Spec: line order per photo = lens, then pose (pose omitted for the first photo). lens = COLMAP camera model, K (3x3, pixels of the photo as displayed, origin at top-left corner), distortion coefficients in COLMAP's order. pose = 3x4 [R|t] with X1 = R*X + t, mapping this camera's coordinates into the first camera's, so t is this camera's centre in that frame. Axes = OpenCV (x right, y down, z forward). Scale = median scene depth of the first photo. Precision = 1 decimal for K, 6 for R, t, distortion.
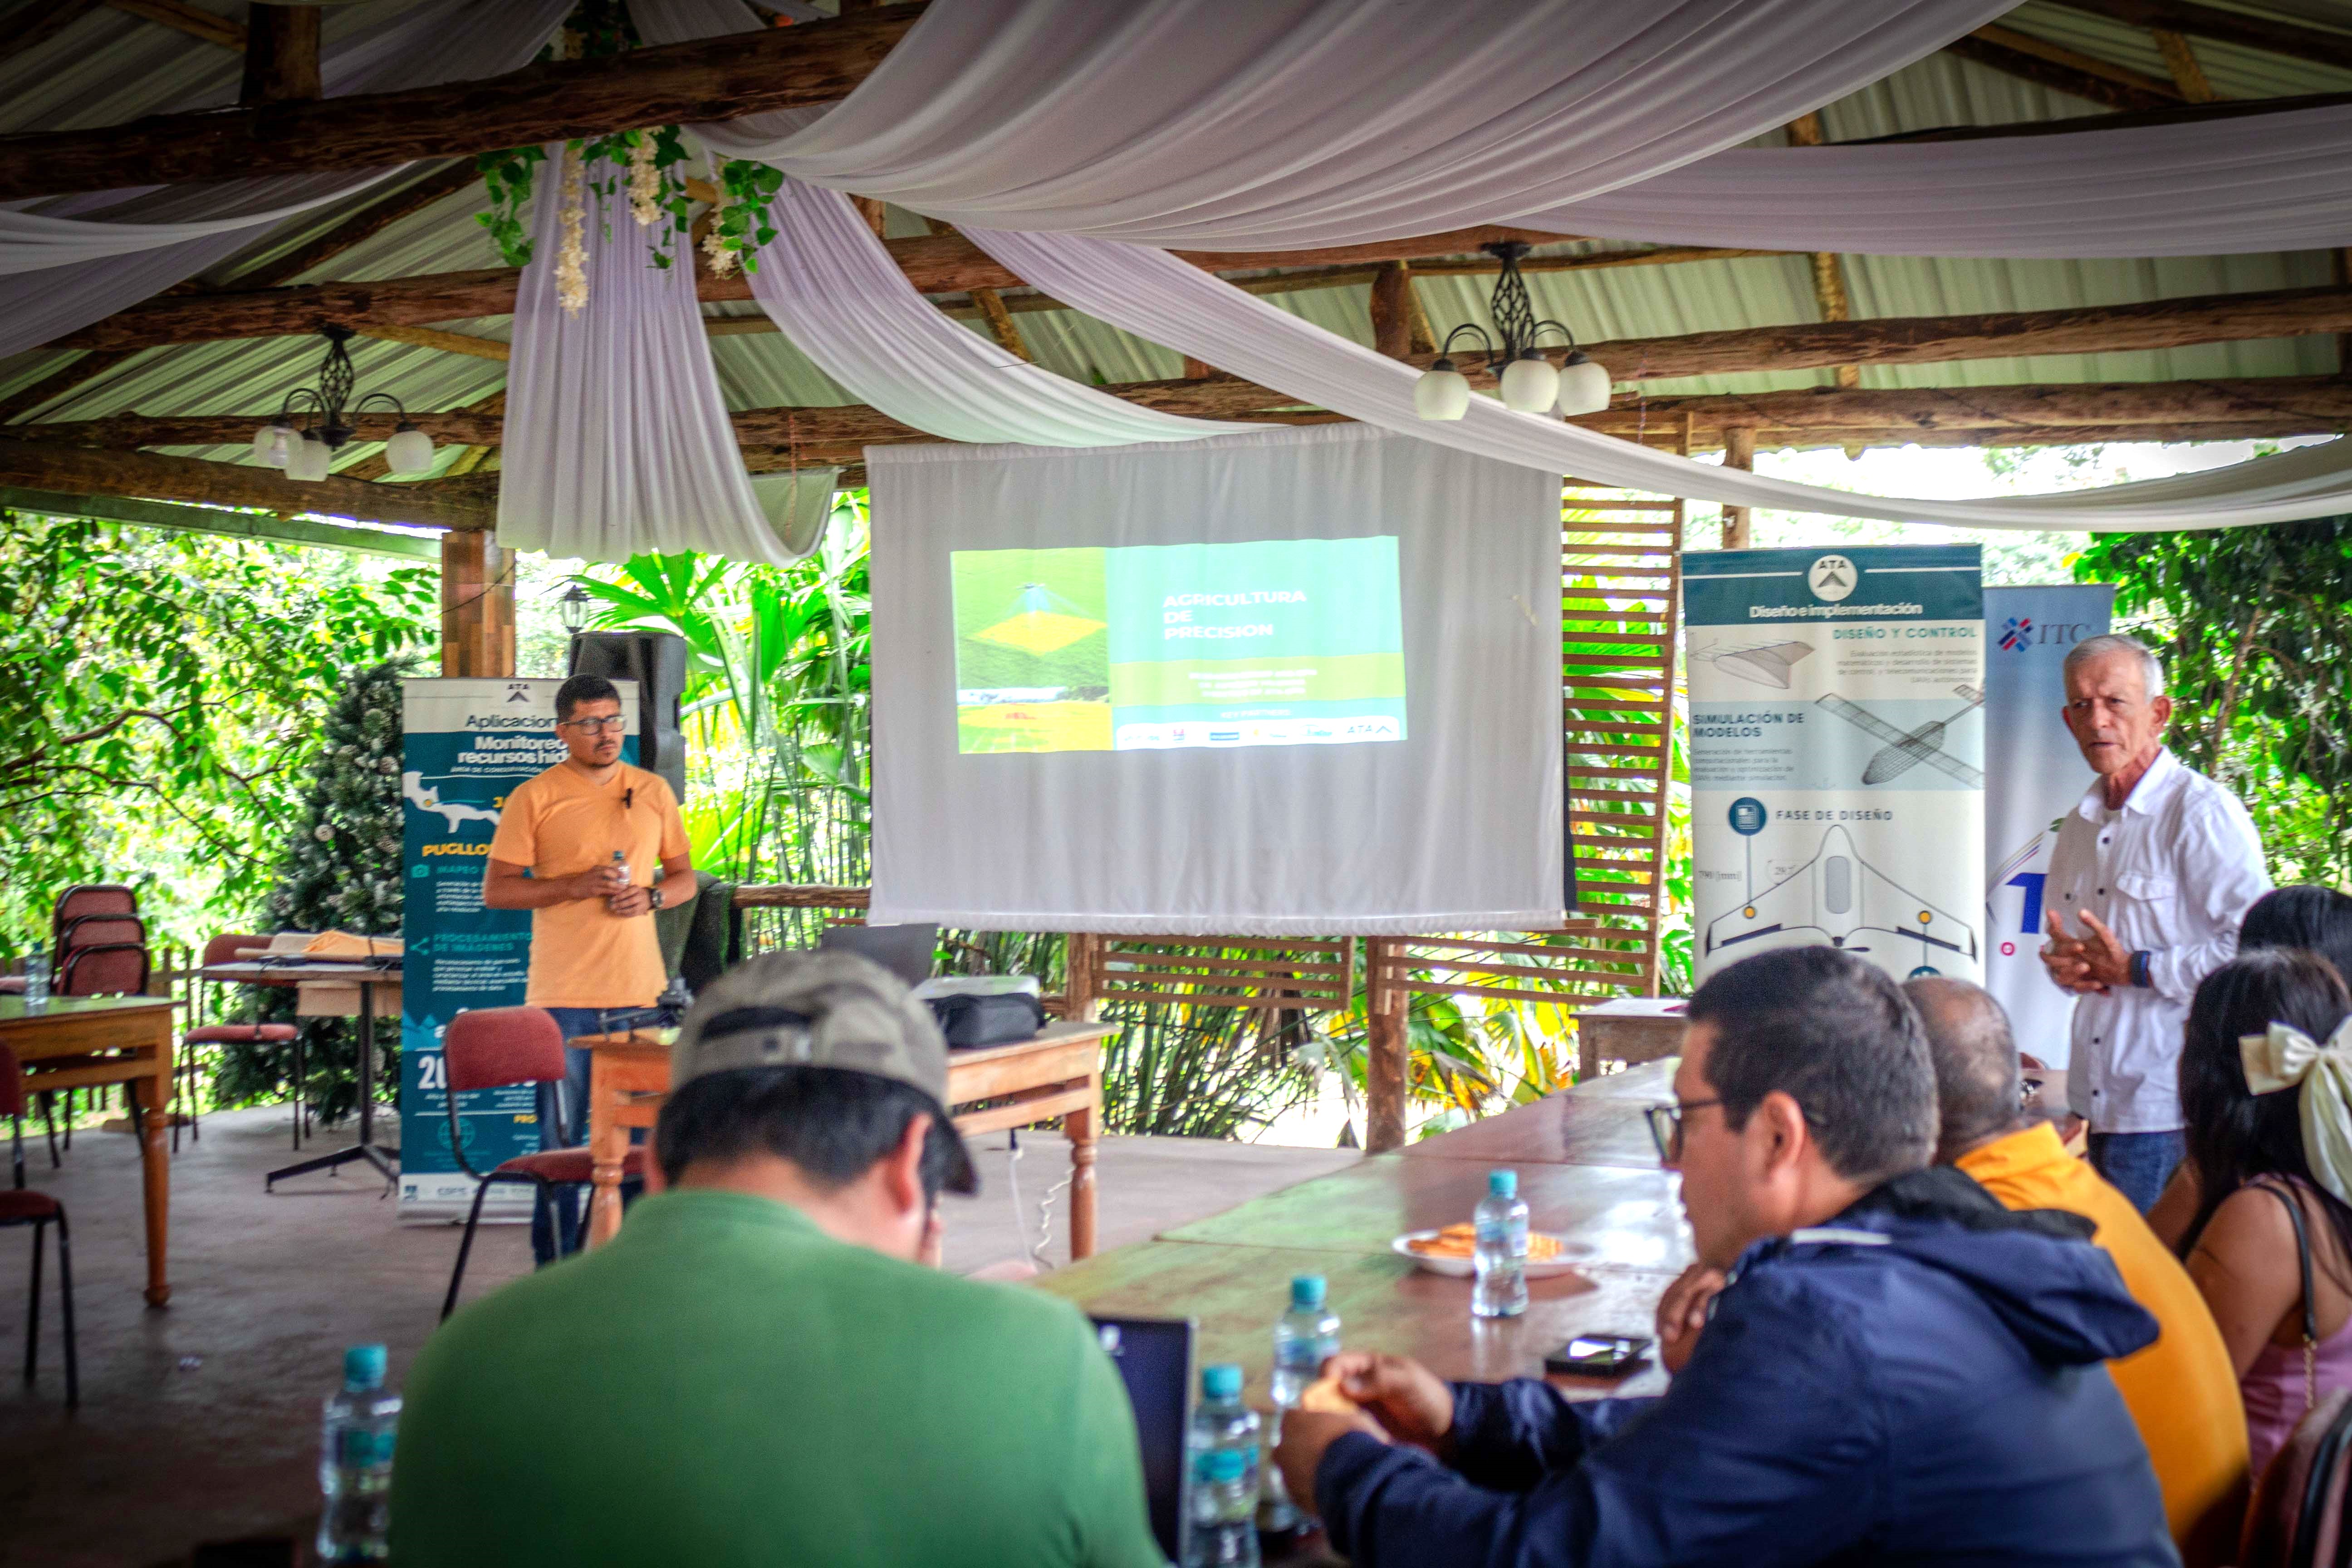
lens RADIAL K [[3346.1, 0, 1126.1], [0, 3346.1, 696.6], [0, 0, 1]] dist [0.000336, 0.000000]
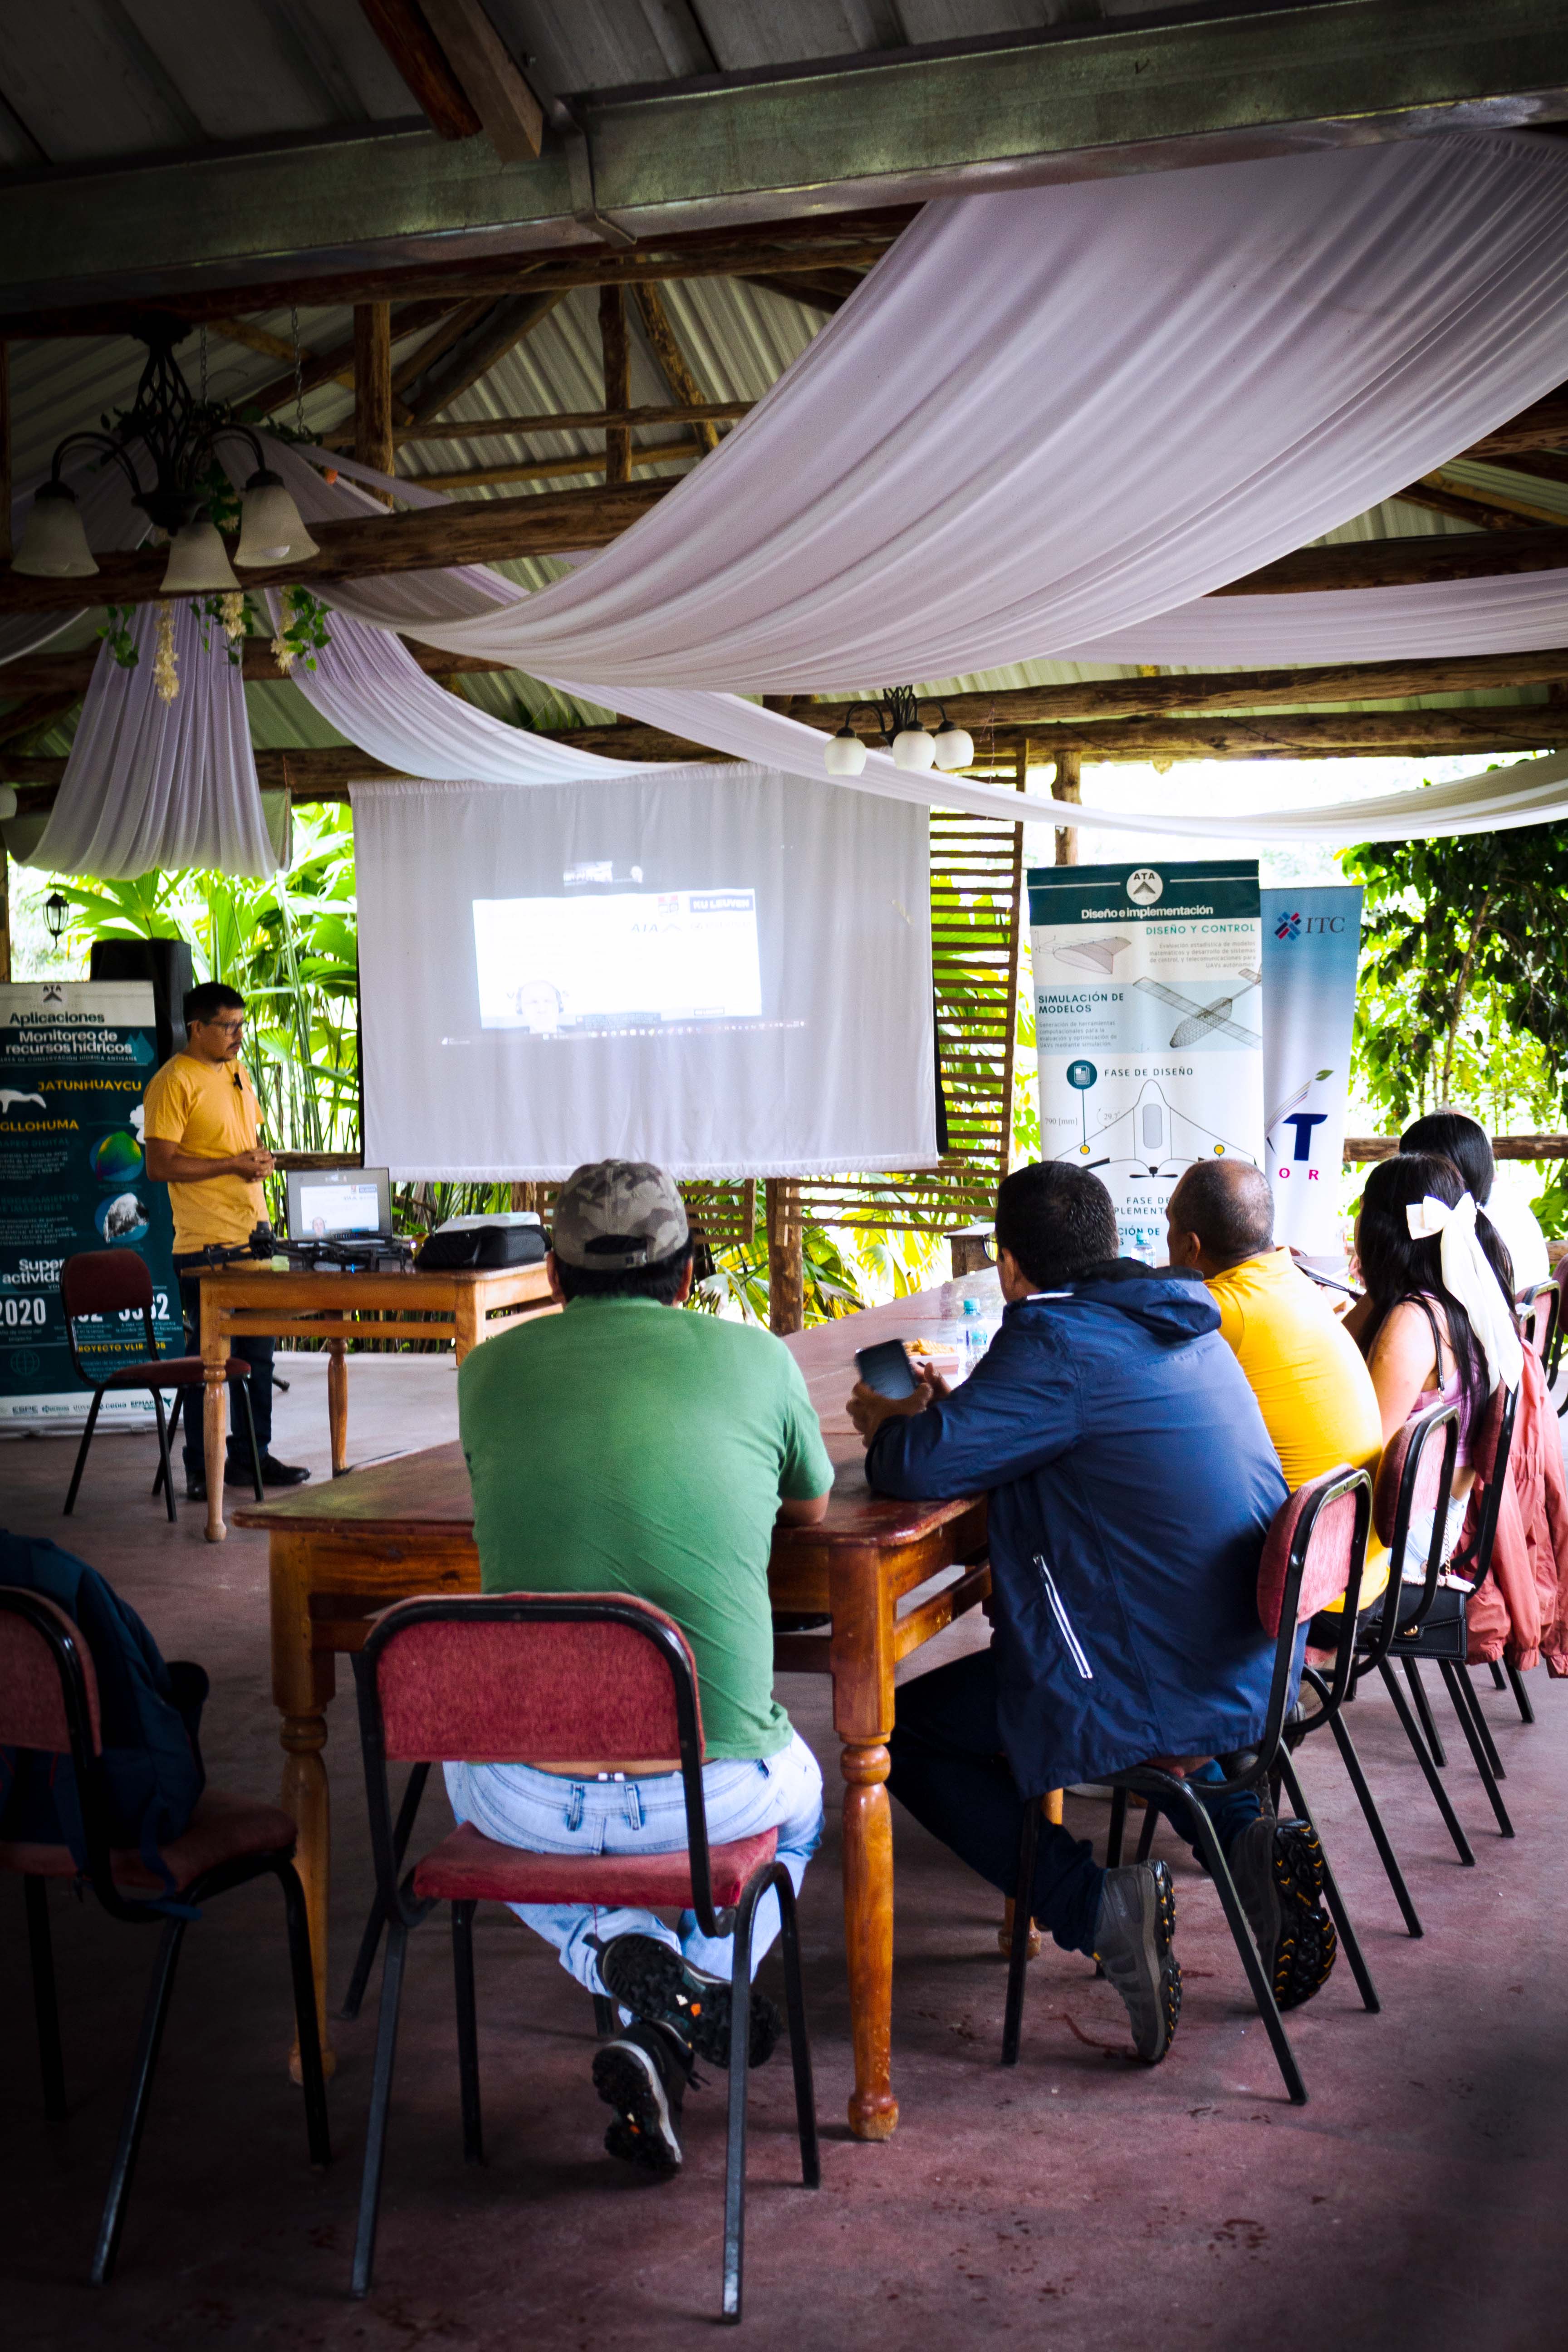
lens RADIAL K [[3346.1, 0, 790.2], [0, 3346.1, 1175.7], [0, 0, 1]] dist [0.000336, 0.000000]
pose [[0.994708, -0.026460, 0.099272, -0.042809], [0.020003, 0.997653, 0.065489, -0.009433], [-0.100772, -0.063156, 0.992903, -0.210280]]
